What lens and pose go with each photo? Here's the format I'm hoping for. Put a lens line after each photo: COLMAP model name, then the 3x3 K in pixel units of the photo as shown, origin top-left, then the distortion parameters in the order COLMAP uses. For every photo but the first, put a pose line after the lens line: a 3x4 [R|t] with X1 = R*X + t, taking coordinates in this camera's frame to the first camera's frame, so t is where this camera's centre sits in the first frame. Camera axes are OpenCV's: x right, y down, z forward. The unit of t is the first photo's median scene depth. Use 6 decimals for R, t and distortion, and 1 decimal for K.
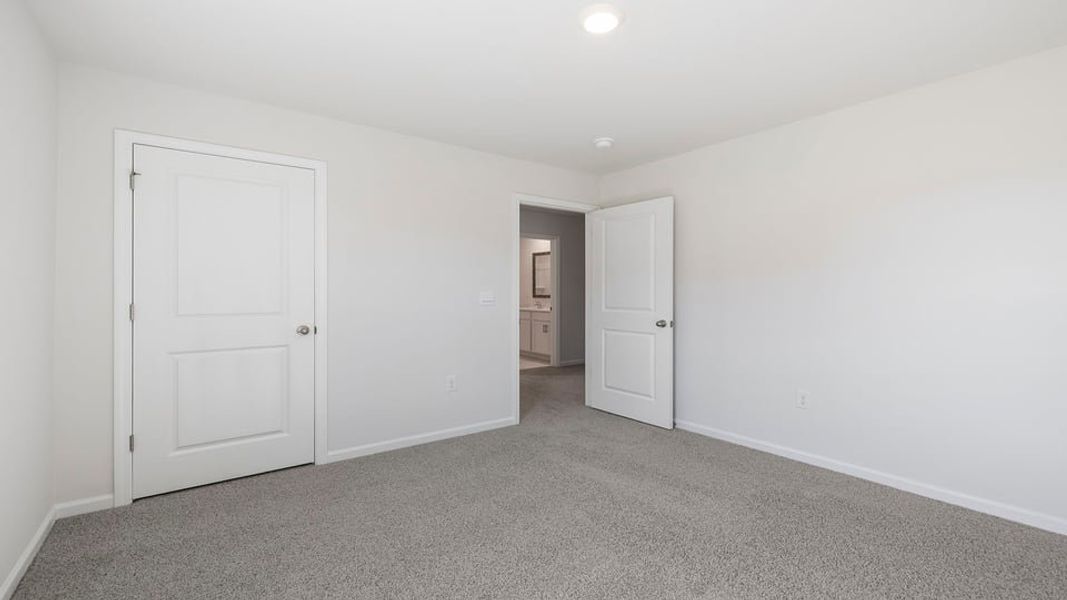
lens RADIAL K [[457.2, 0, 527.3], [0, 457.2, 292.9], [0, 0, 1]] dist [0.001202, 0.000089]
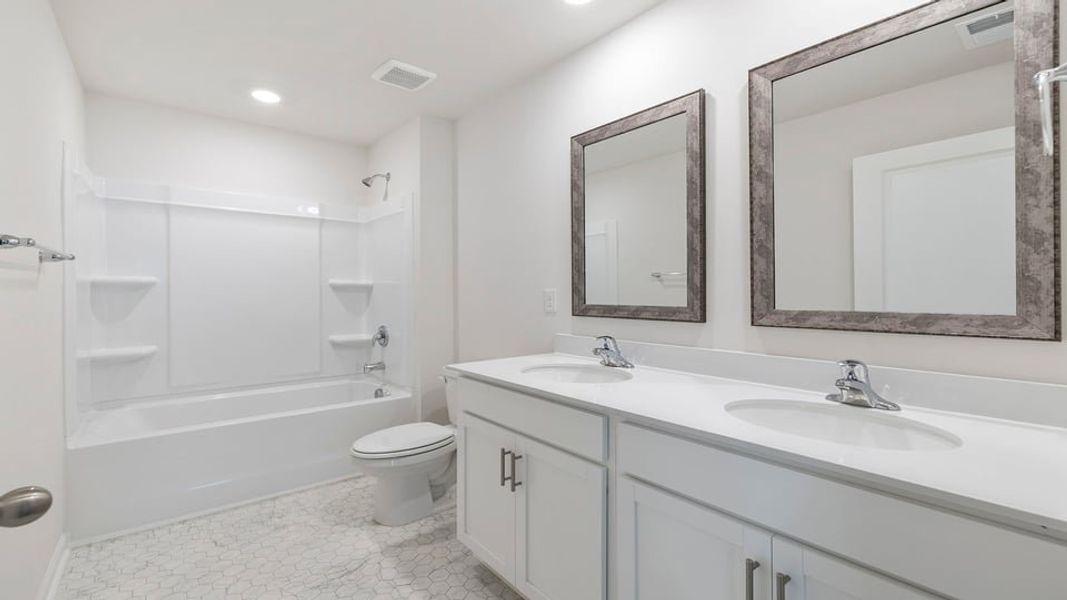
lens RADIAL K [[462.7, 0, 529.9], [0, 462.7, 300.0], [0, 0, 1]] dist [0.001472, 0.000231]
pose [[0.998102, 0.003055, 0.061506, -0.025673], [-0.003806, 0.999920, 0.012090, -0.001182], [-0.061464, -0.012301, 0.998034, 0.766190]]
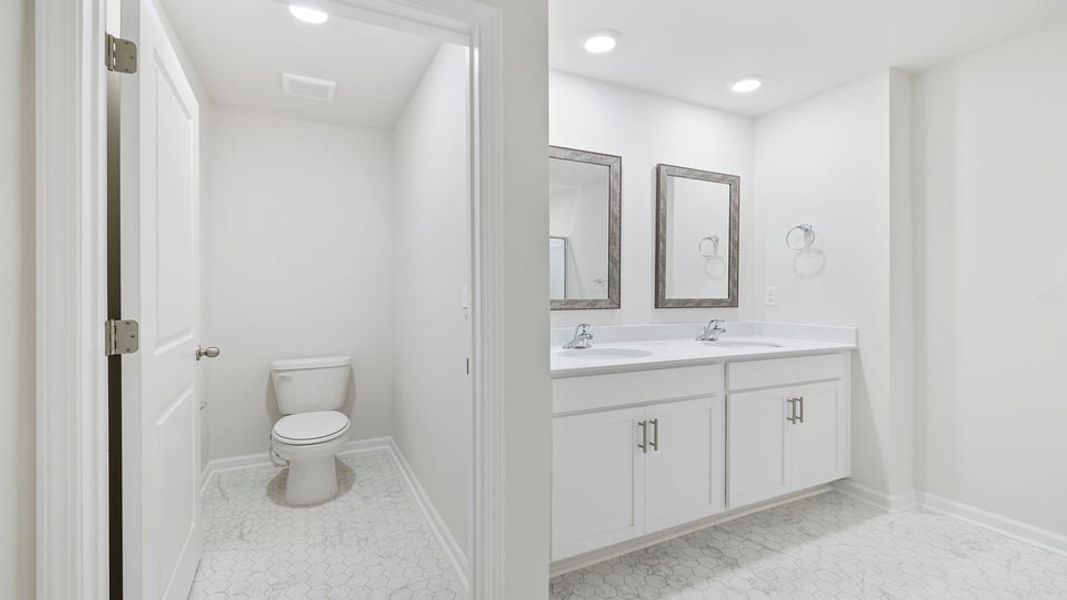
lens RADIAL K [[462.7, 0, 529.9], [0, 462.7, 300.0], [0, 0, 1]] dist [0.001472, 0.000231]
pose [[0.149070, -0.027666, 0.988440, -0.259603], [-0.013160, 0.999464, 0.029959, -0.003731], [-0.988739, -0.017473, 0.148626, 0.980059]]
